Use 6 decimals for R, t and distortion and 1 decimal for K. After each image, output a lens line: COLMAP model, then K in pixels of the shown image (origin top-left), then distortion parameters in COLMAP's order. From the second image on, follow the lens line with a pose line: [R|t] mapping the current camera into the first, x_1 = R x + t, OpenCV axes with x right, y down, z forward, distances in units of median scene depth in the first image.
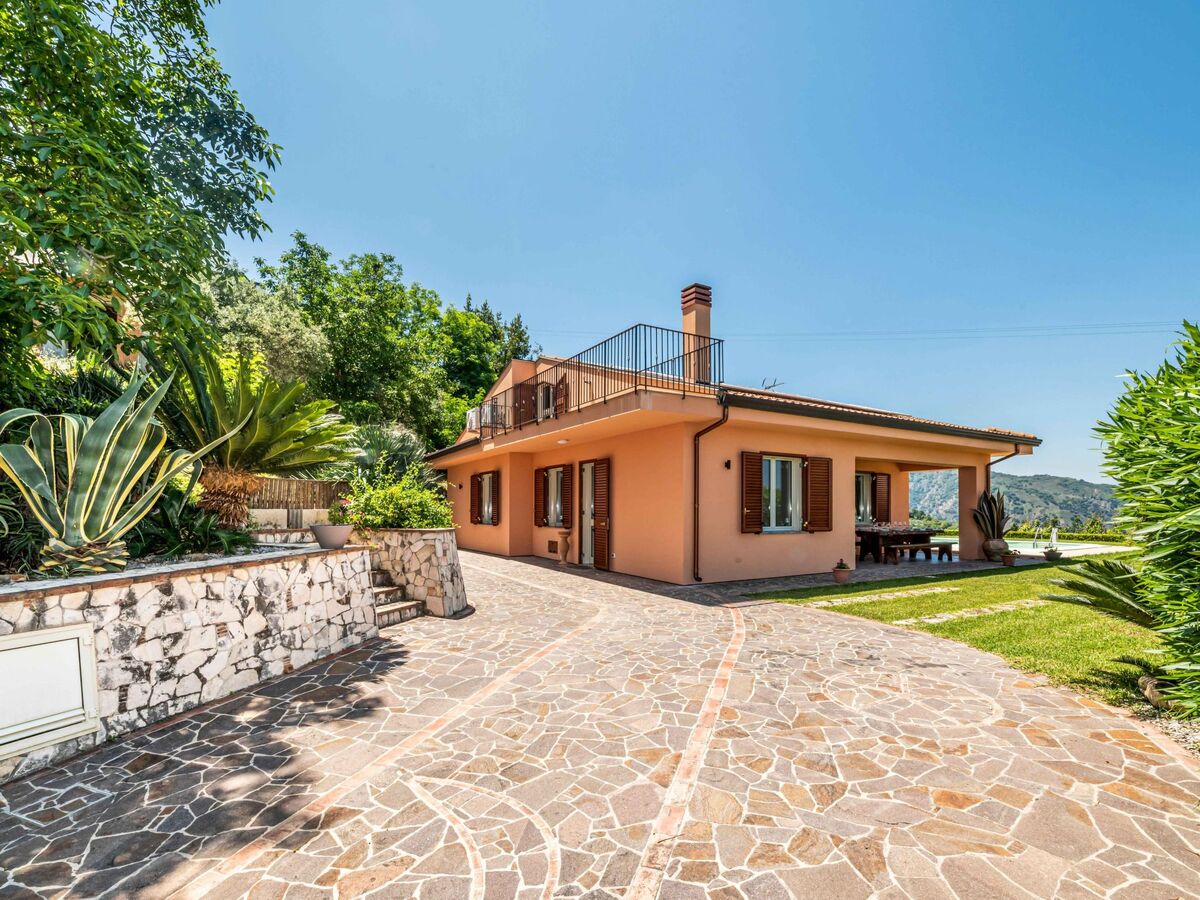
lens RADIAL K [[553.9, 0, 601.6], [0, 553.9, 455.9], [0, 0, 1]] dist [-0.010001, -0.000114]
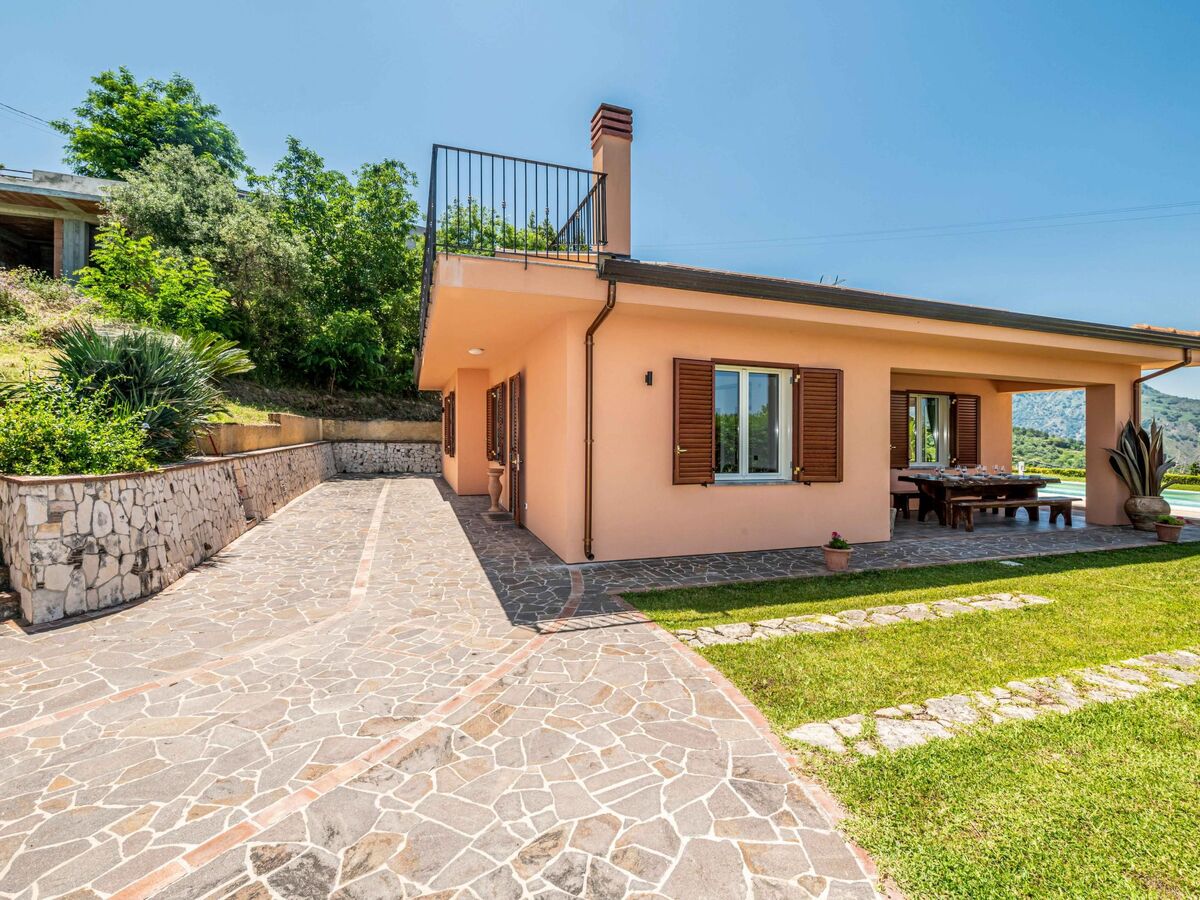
lens RADIAL K [[553.9, 0, 608.3], [0, 553.9, 381.7], [0, 0, 1]] dist [-0.010001, -0.000114]
pose [[0.982990, -0.004202, -0.183609, 0.325663], [0.004626, 0.999988, 0.001882, 0.020031], [0.183599, -0.002700, 0.982998, 0.387793]]
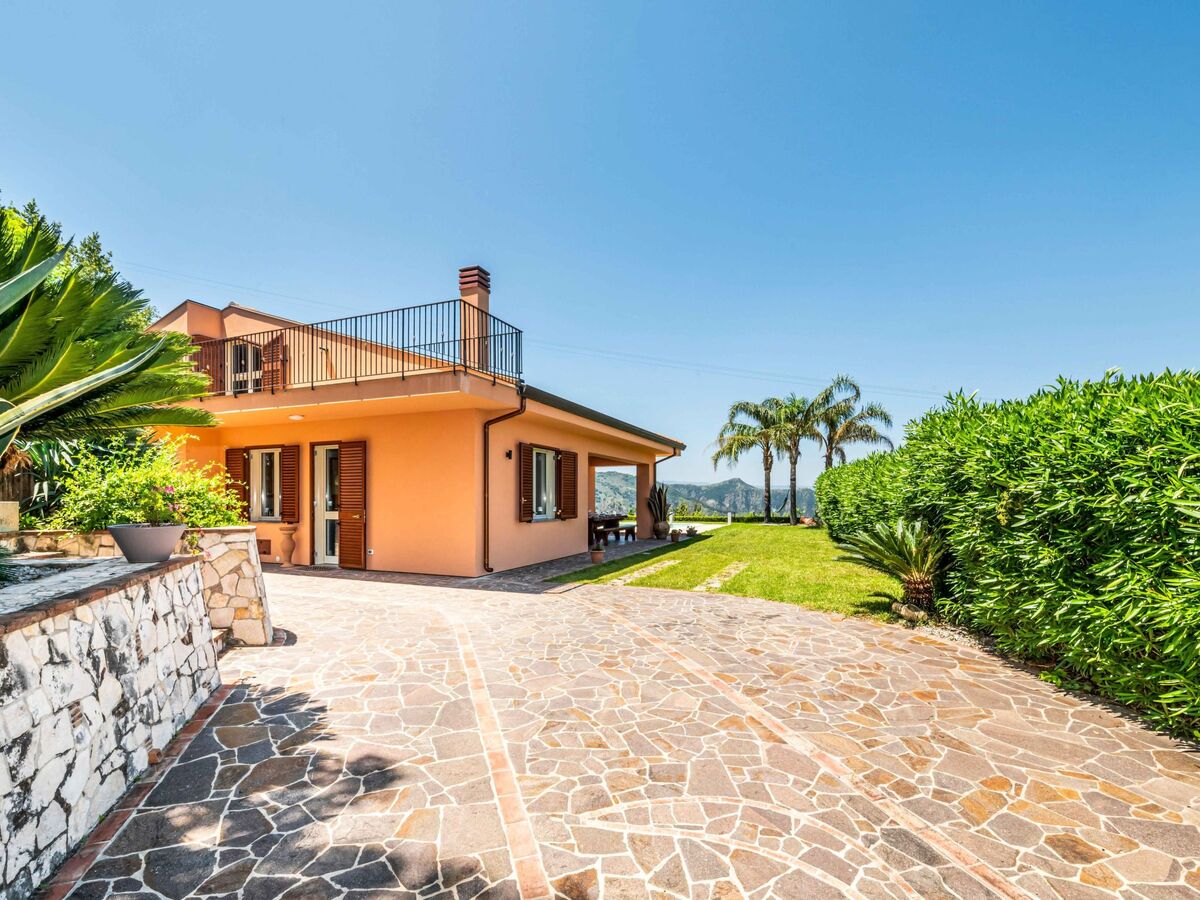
lens RADIAL K [[553.9, 0, 598.6], [0, 553.9, 458.4], [0, 0, 1]] dist [-0.010001, -0.000114]
pose [[0.799380, 0.038851, 0.599569, -0.266181], [-0.052334, 0.998617, 0.005067, 0.009701], [-0.598543, -0.035429, 0.800307, 0.103644]]
